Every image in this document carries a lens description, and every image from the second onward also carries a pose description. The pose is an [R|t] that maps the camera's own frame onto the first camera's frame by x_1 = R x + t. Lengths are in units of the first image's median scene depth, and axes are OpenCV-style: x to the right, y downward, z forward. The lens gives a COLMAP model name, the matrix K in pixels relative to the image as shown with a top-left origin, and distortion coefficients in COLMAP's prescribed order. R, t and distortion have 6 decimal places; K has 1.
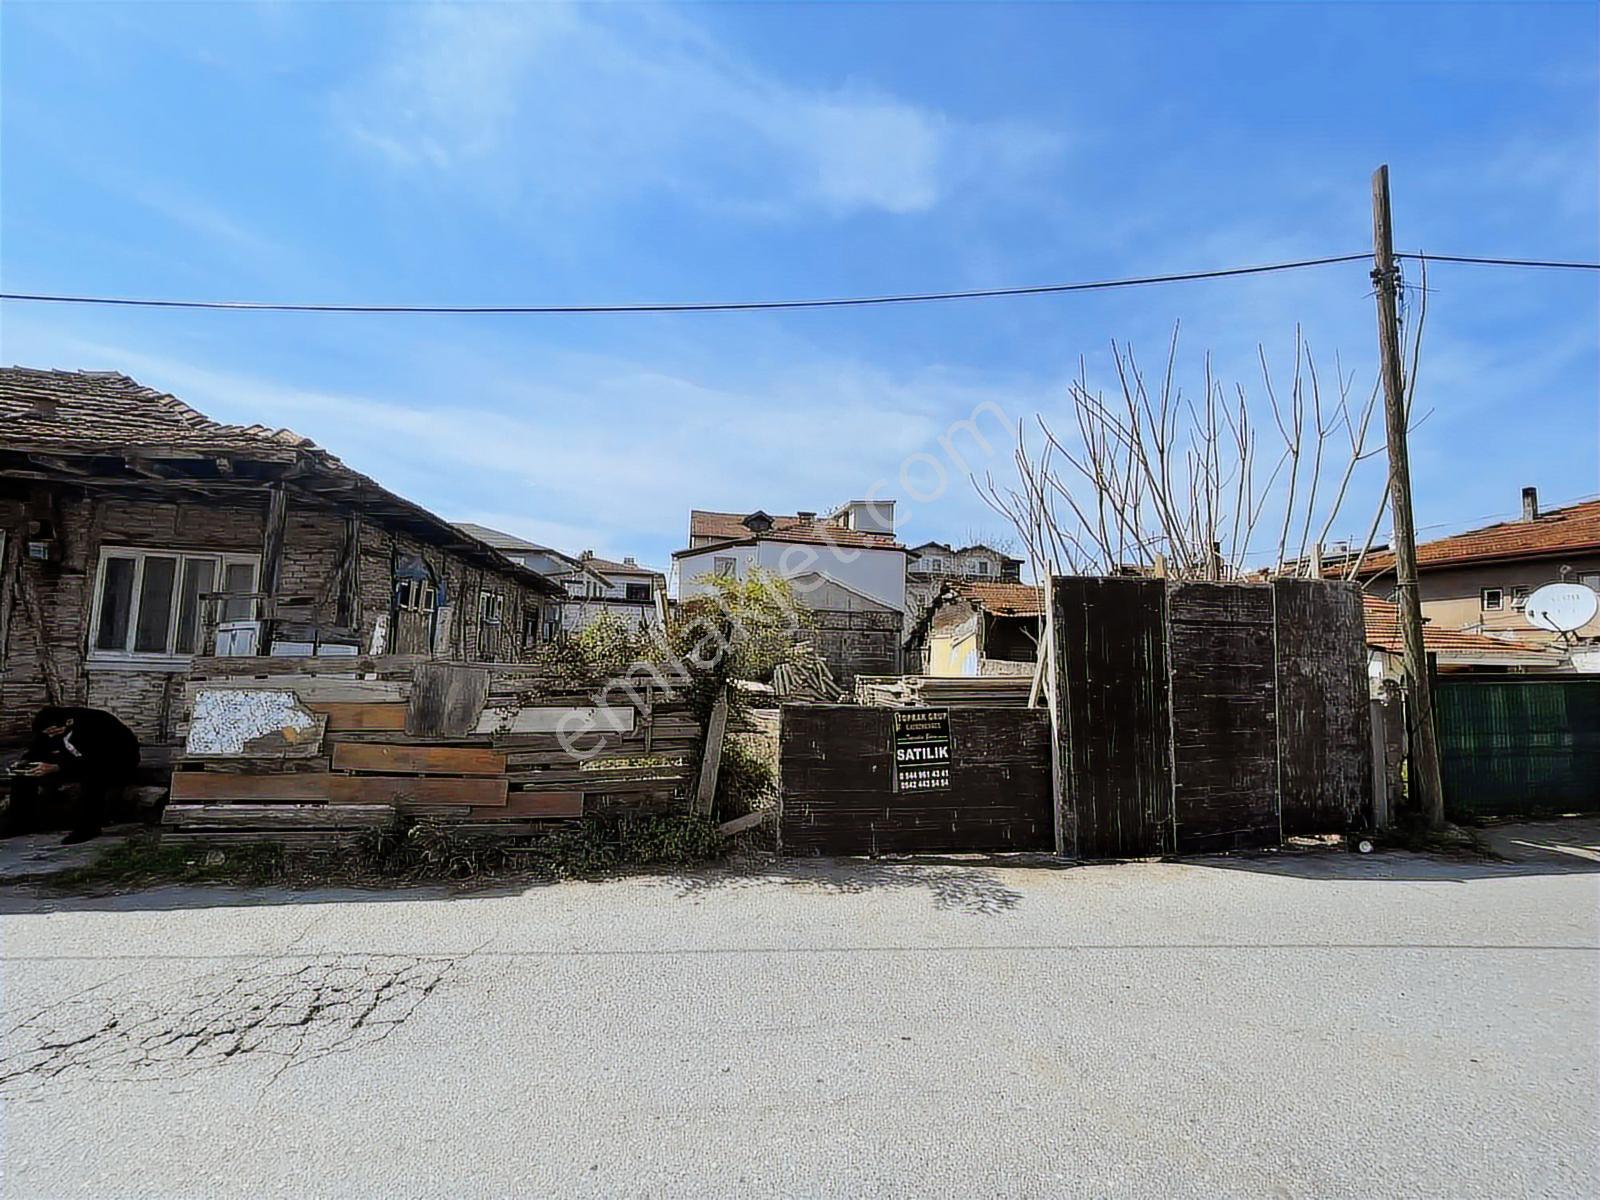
lens RADIAL K [[643.9, 0, 798.6], [0, 643.9, 601.9], [0, 0, 1]] dist [-0.000629, 0.000394]
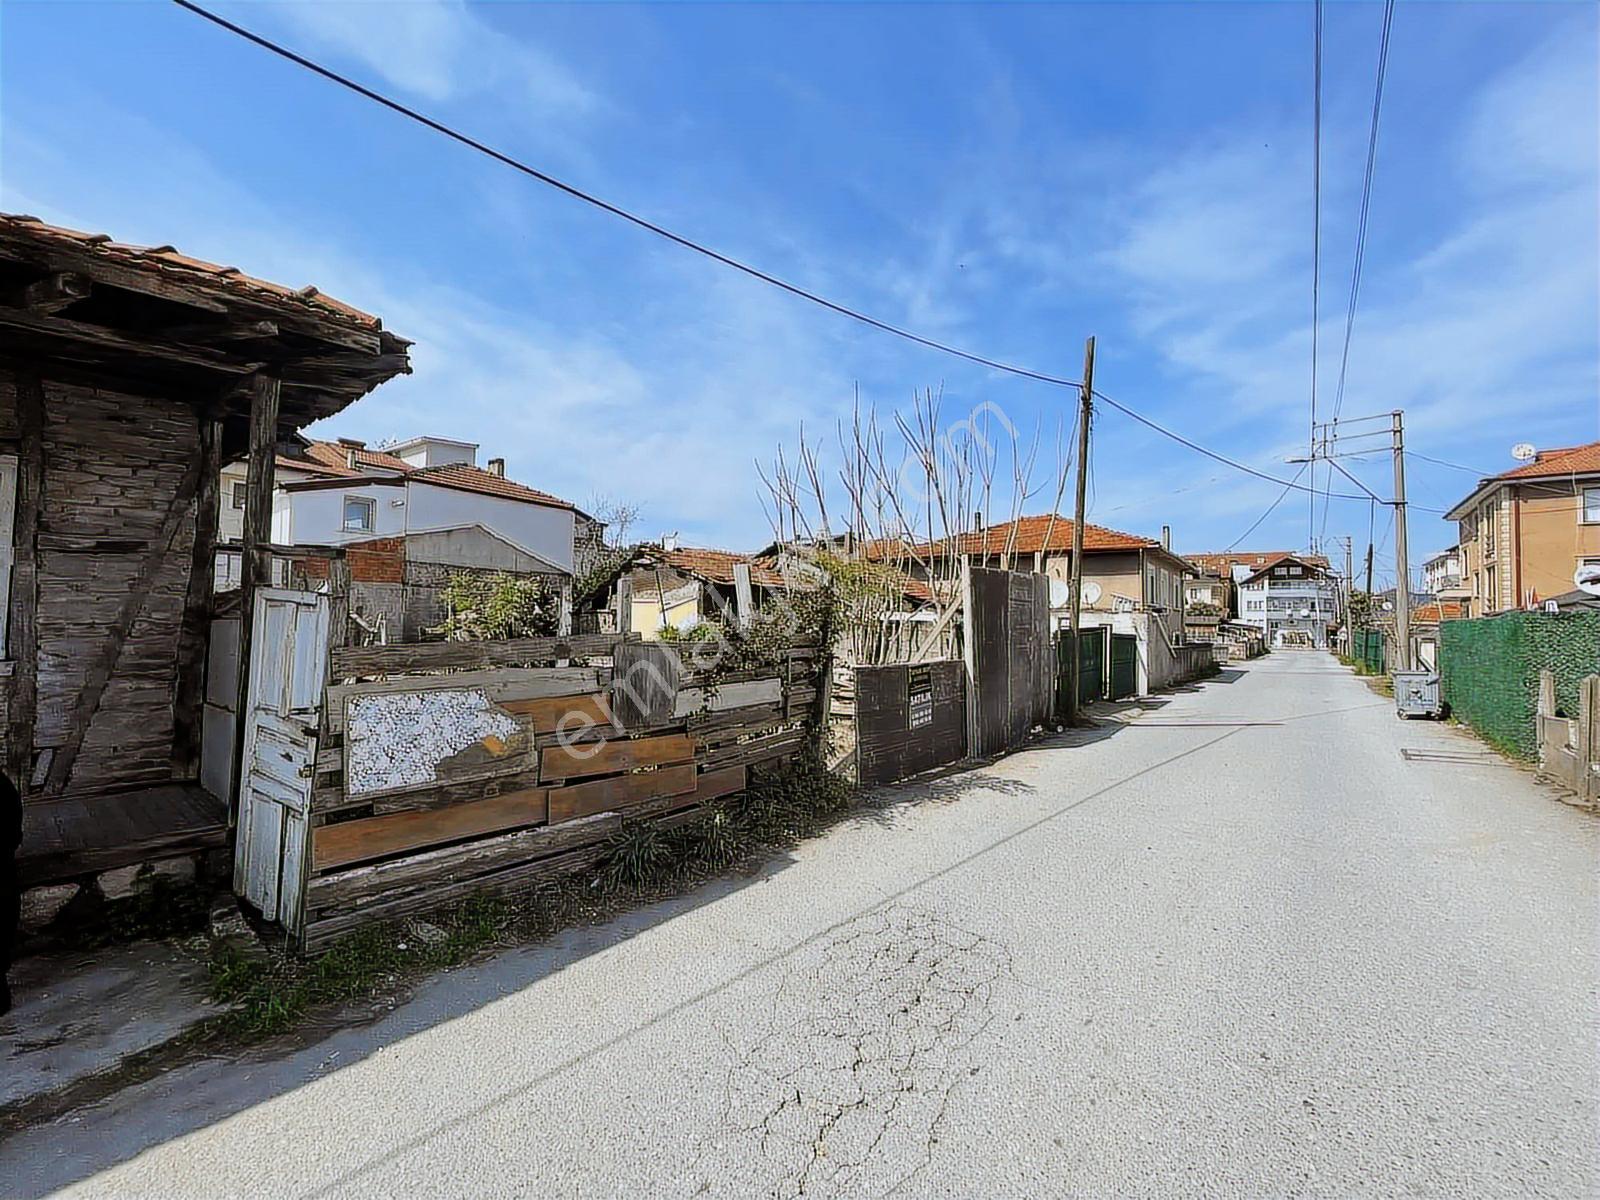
lens RADIAL K [[643.9, 0, 796.4], [0, 643.9, 597.2], [0, 0, 1]] dist [-0.000629, 0.000394]
pose [[0.753400, 0.010743, 0.657475, -0.839743], [-0.047567, 0.998137, 0.038198, -0.008978], [-0.655840, -0.060052, 0.752508, 0.180729]]
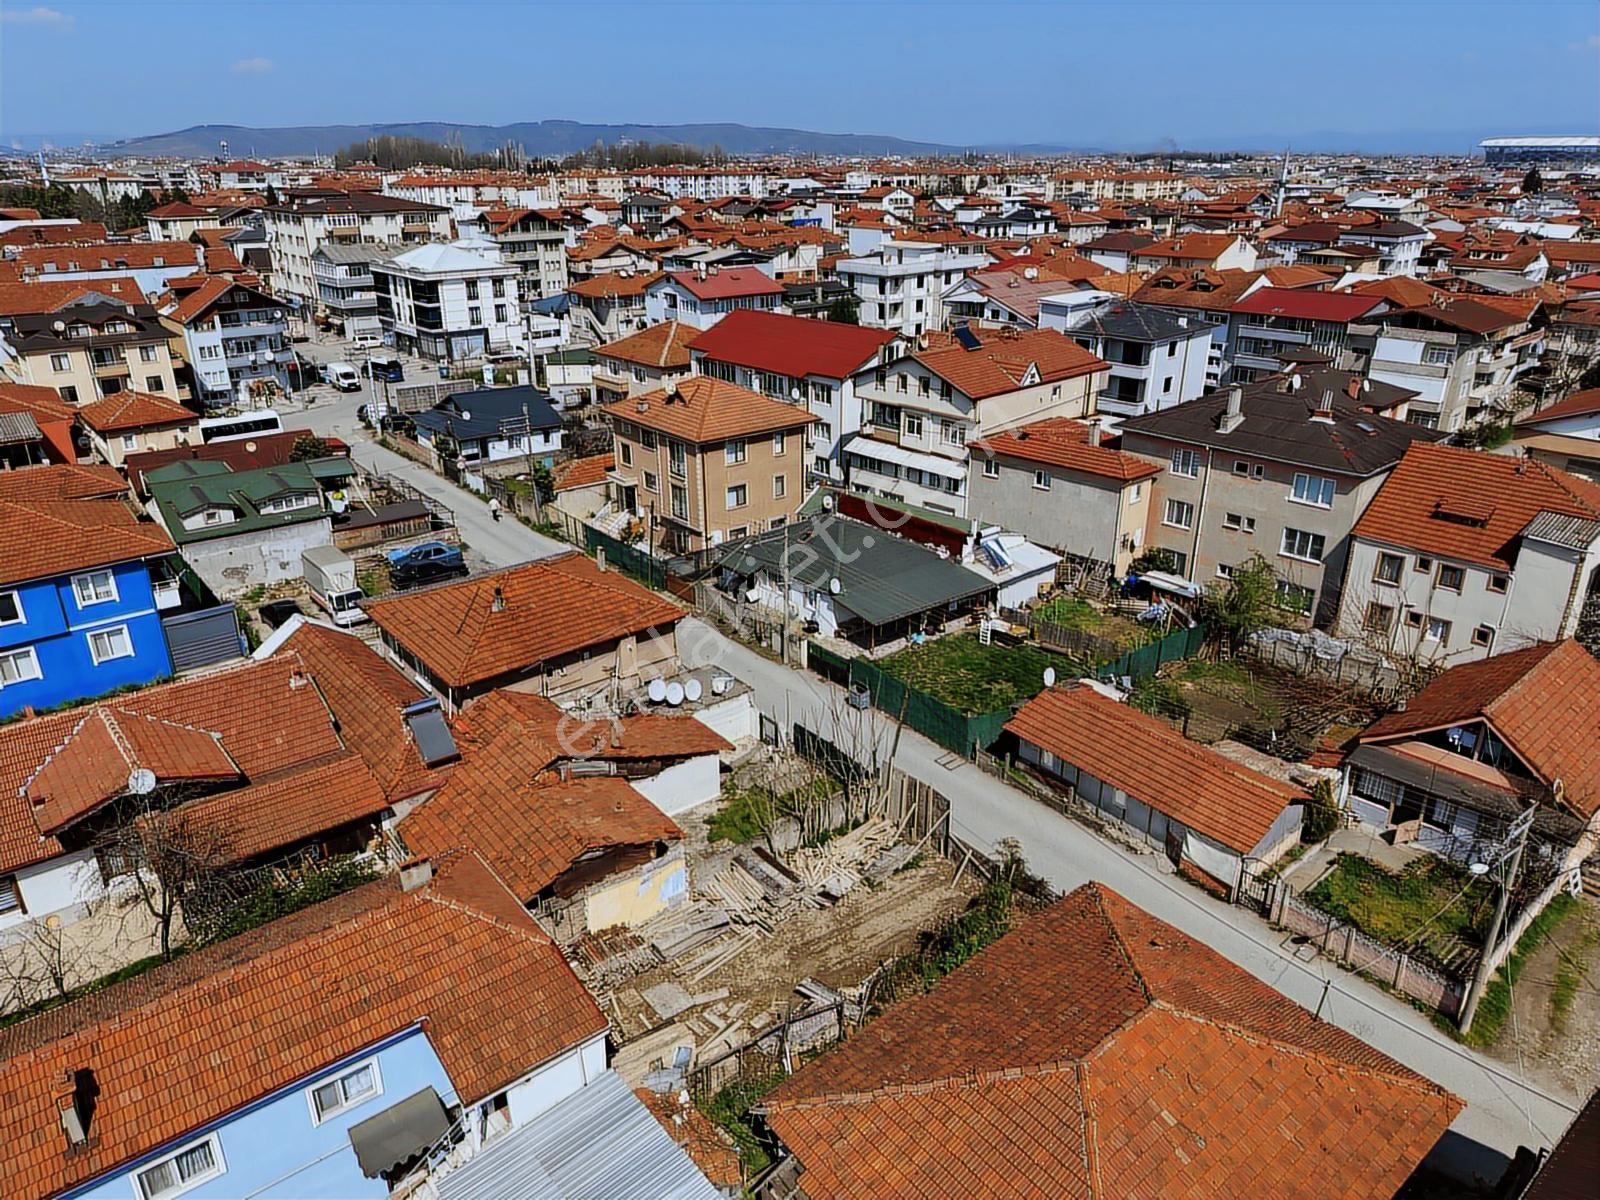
lens RADIAL K [[1068.2, 0, 800.6], [0, 1068.2, 609.4], [0, 0, 1]] dist [0.034810, -0.035468]
pose [[-0.477157, -0.375582, 0.794518, -4.031862], [-0.078996, 0.918746, 0.386865, -3.661676], [-0.875260, 0.121832, -0.468056, 4.804245]]
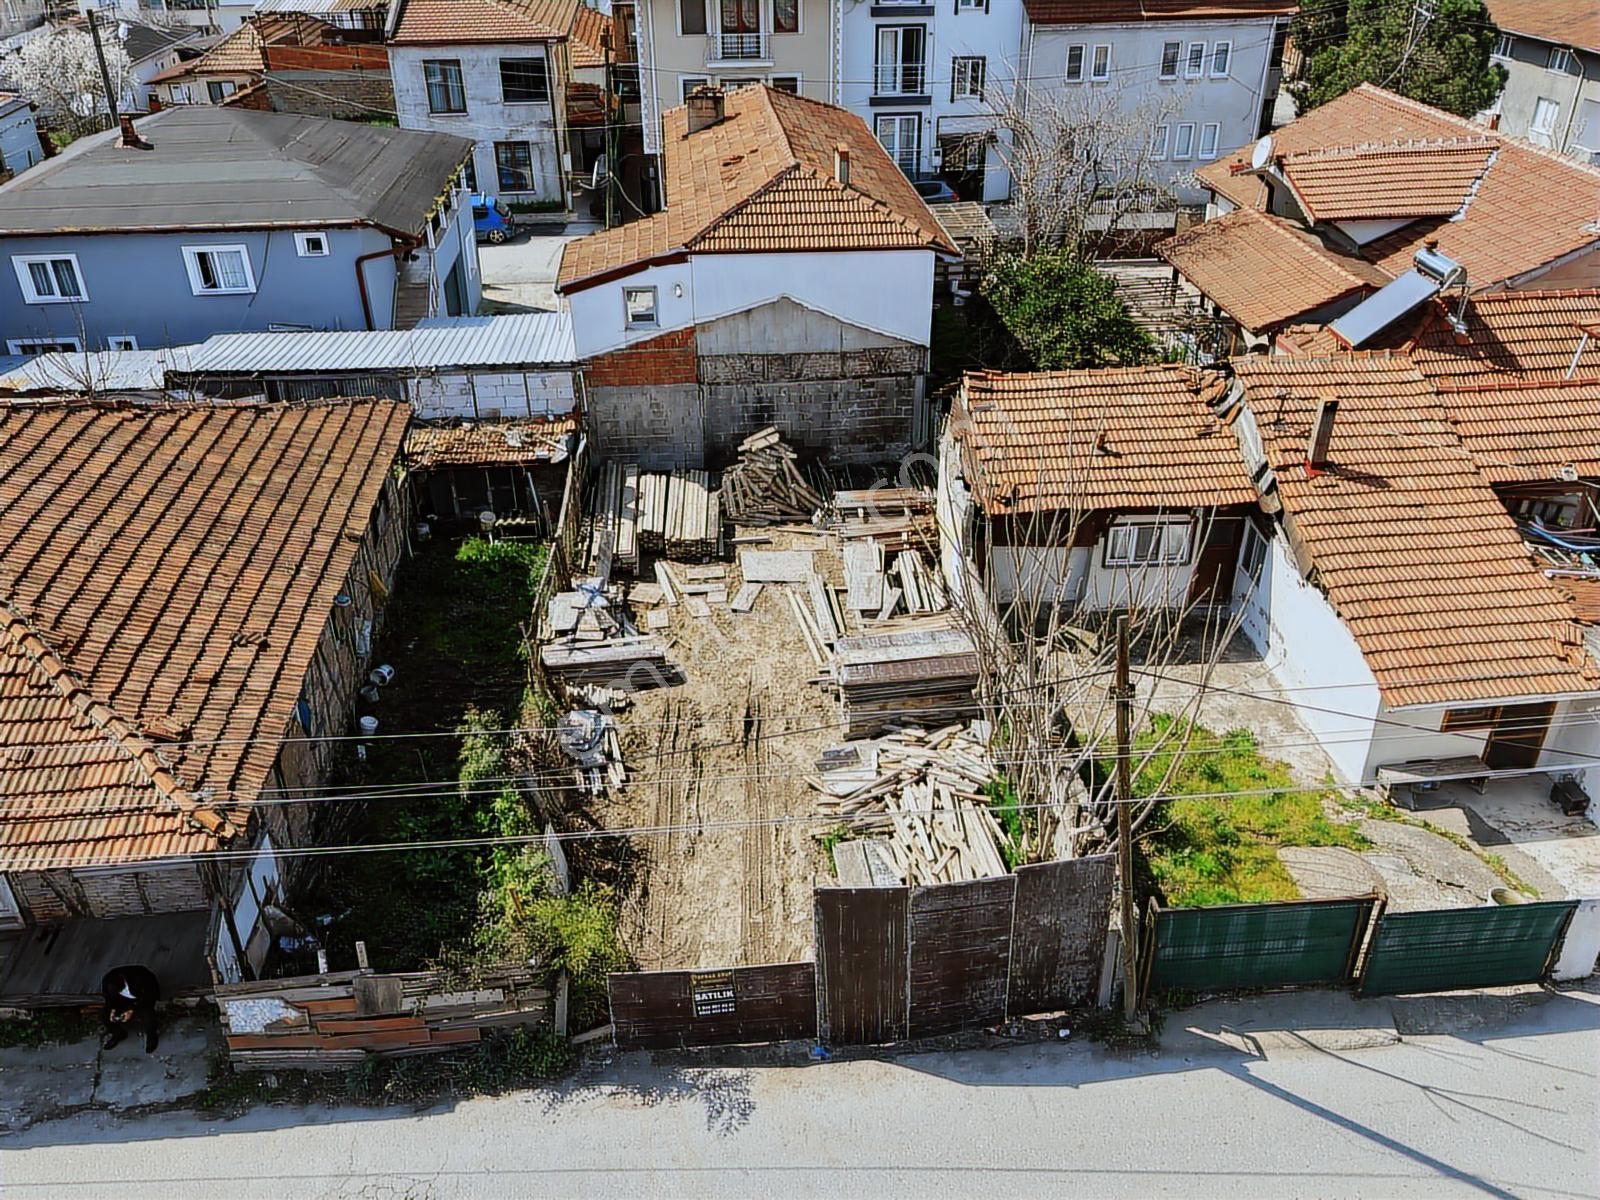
lens RADIAL K [[1283.1, 0, 797.0], [0, 1283.1, 609.5], [0, 0, 1]] dist [0.052880, -0.070628]
pose [[0.995265, 0.008822, -0.096796, 0.607603], [0.048807, 0.815855, 0.576194, -1.949952], [0.084054, -0.578190, 0.811561, -0.720207]]
